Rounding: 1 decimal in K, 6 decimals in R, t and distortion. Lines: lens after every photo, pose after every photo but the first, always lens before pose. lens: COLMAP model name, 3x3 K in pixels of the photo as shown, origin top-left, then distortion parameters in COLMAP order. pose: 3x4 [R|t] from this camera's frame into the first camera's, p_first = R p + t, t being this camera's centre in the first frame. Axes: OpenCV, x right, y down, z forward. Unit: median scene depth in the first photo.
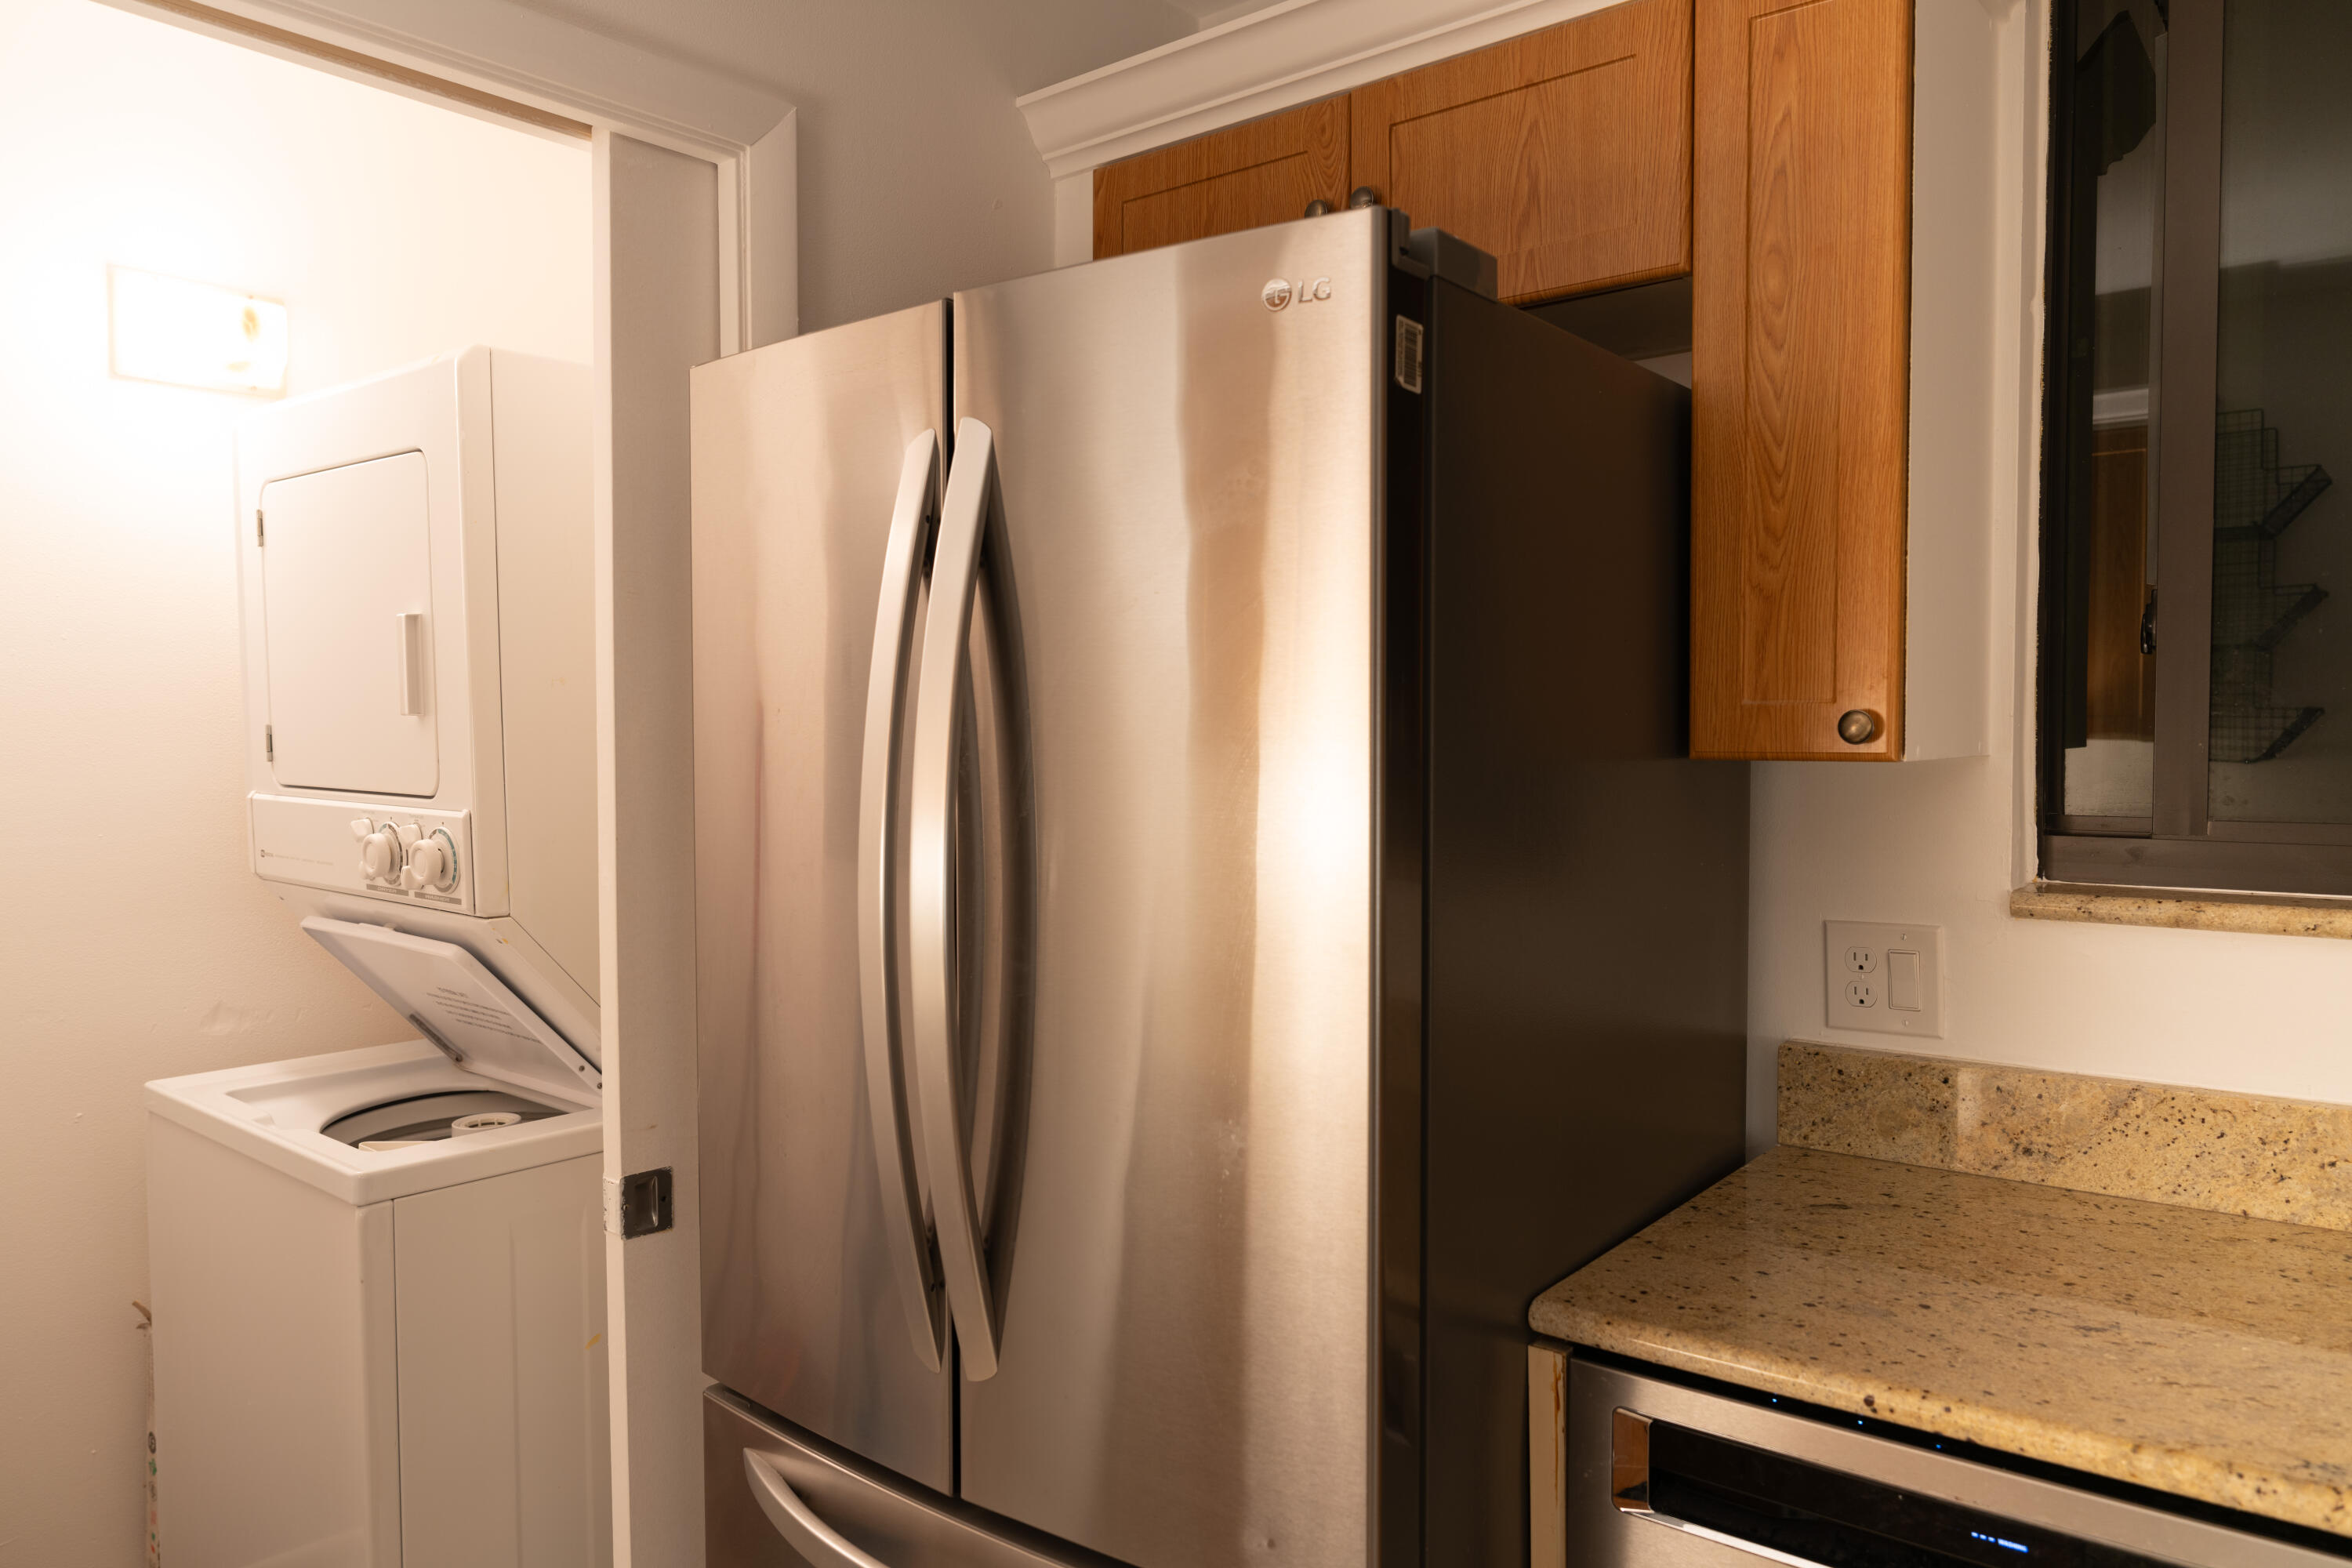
lens RADIAL K [[1584.3, 0, 1180.2], [0, 1584.3, 776.6], [0, 0, 1]] dist [-0.006956, -0.005298]
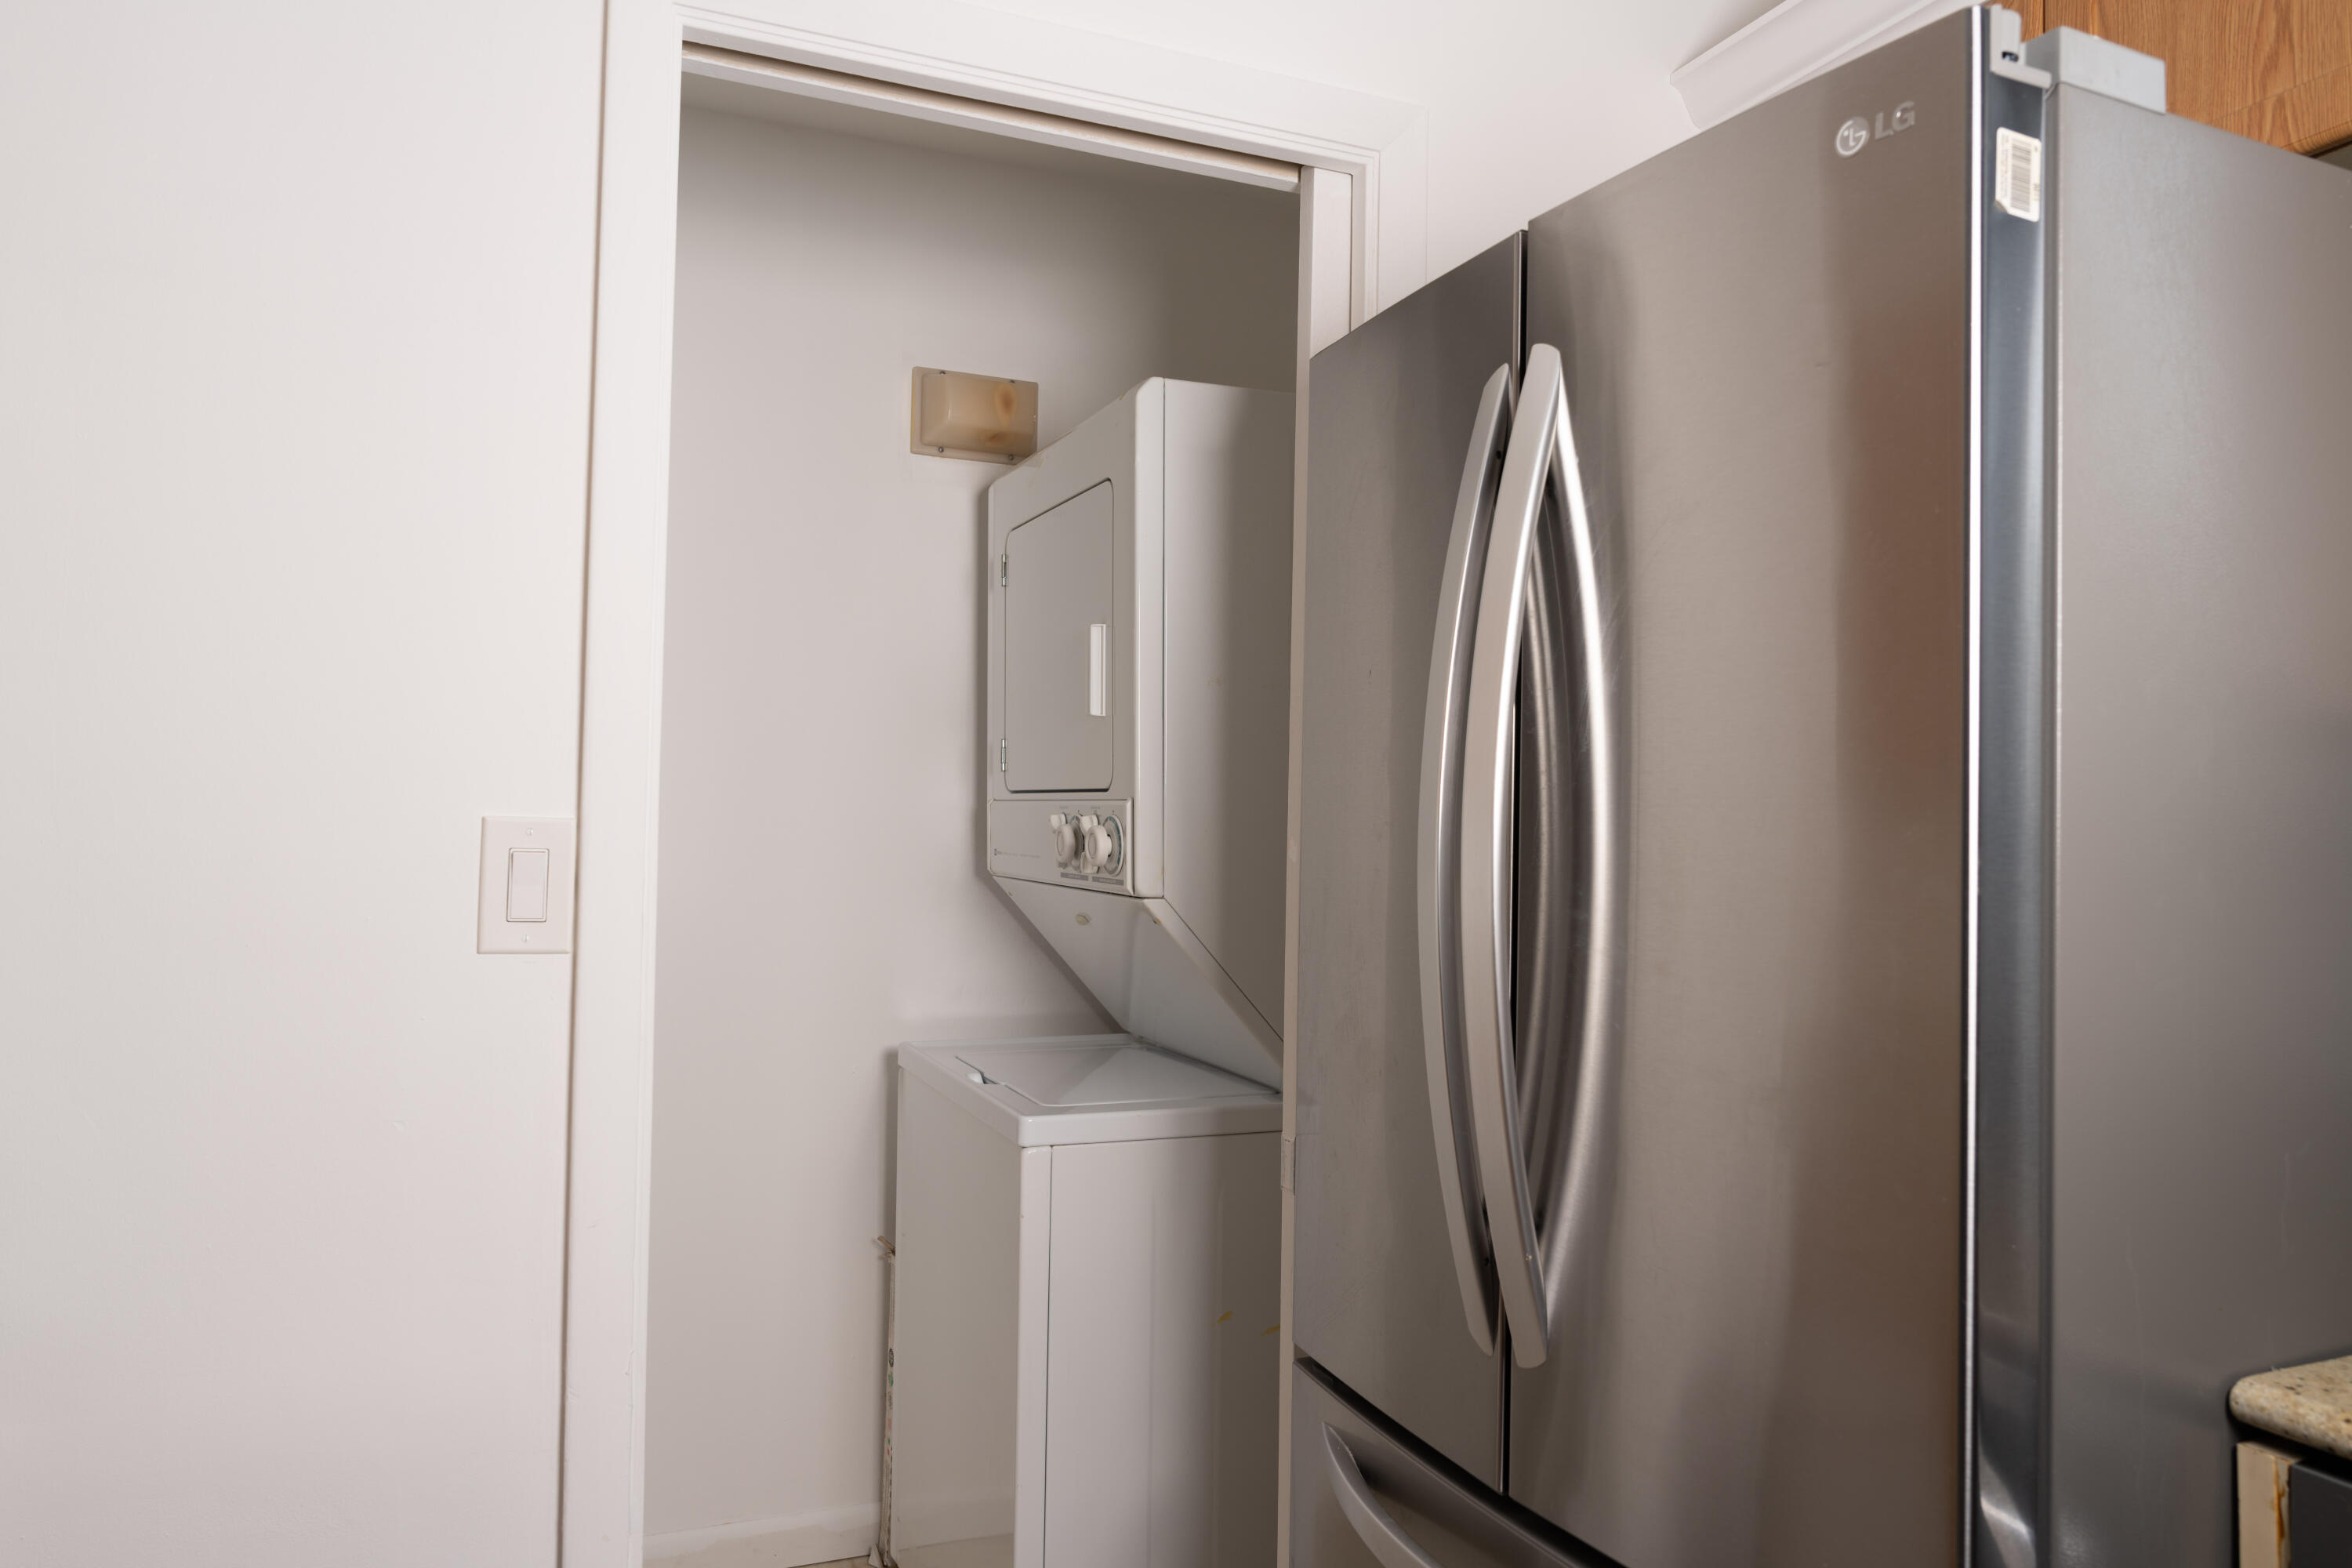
lens RADIAL K [[1584.3, 0, 1188.3], [0, 1584.3, 774.6], [0, 0, 1]] dist [-0.006956, -0.005298]
pose [[0.891157, -0.000370, -0.453696, 0.099840], [-0.027651, 0.998096, -0.055126, 0.081295], [0.452852, 0.061671, 0.889450, 0.061068]]
